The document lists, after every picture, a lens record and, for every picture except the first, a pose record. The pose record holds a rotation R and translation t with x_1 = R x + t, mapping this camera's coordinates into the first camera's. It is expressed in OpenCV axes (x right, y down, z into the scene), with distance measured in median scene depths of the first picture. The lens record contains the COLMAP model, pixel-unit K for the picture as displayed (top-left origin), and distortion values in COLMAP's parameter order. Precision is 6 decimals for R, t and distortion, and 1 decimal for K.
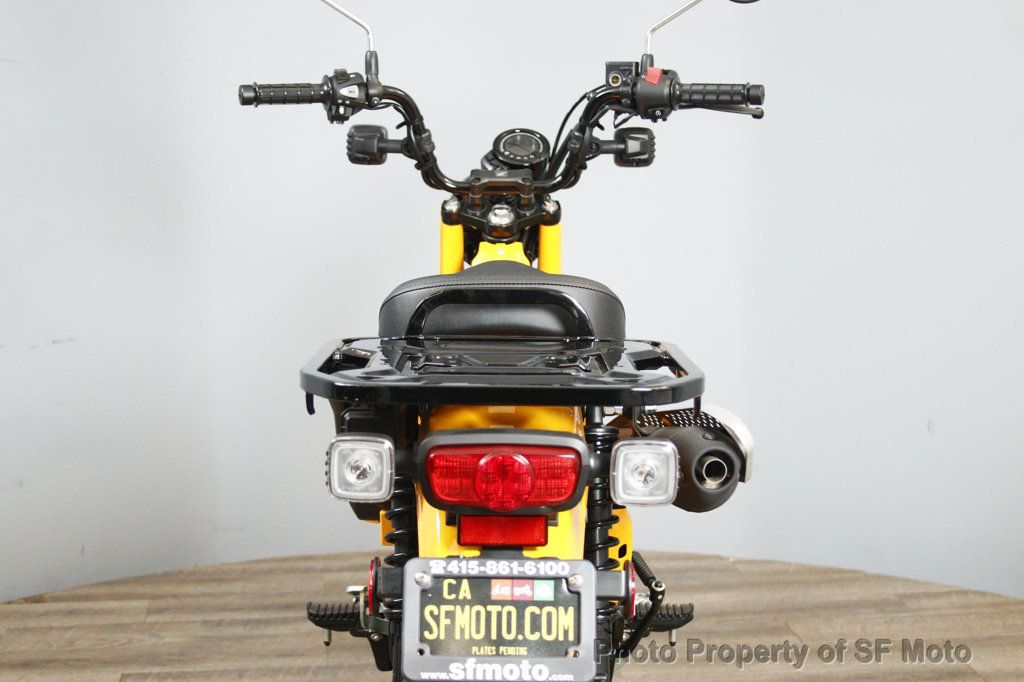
lens RADIAL K [[1958.1, 0, 512.0], [0, 1958.1, 341.0], [0, 0, 1]] dist [-0.037053, -0.038000]
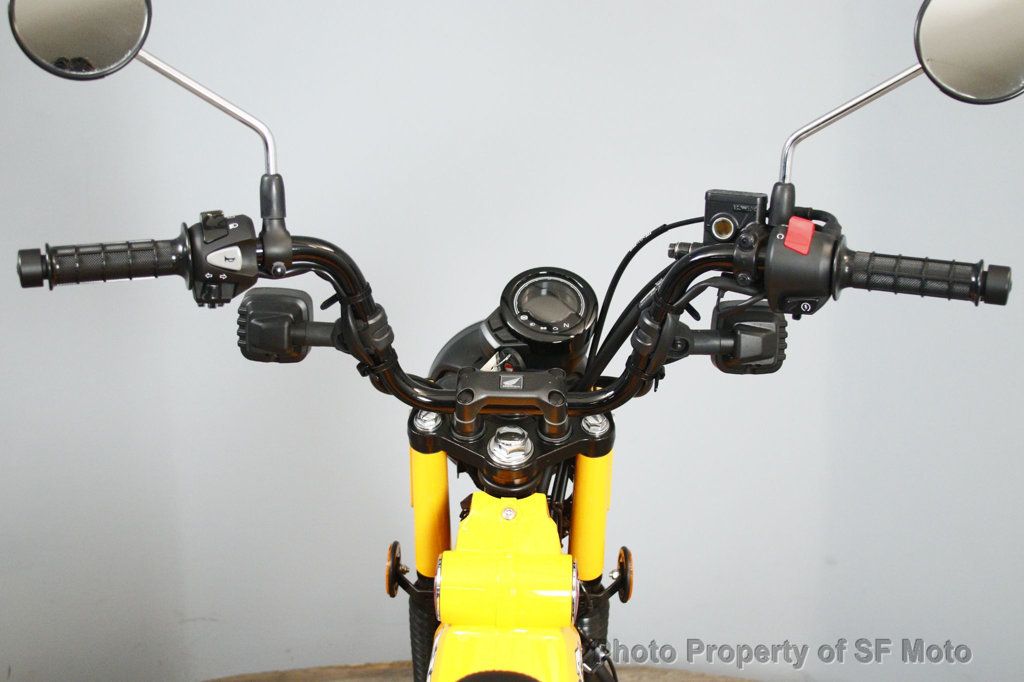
lens RADIAL K [[1491.4, 0, 512.0], [0, 1491.4, 341.0], [0, 0, 1]] dist [-0.110128, 0.022638]
pose [[0.999649, 0.019988, -0.017386, 0.001862], [-0.017669, 0.992052, 0.124583, -0.151575], [0.019738, -0.124232, 0.992057, 0.579948]]
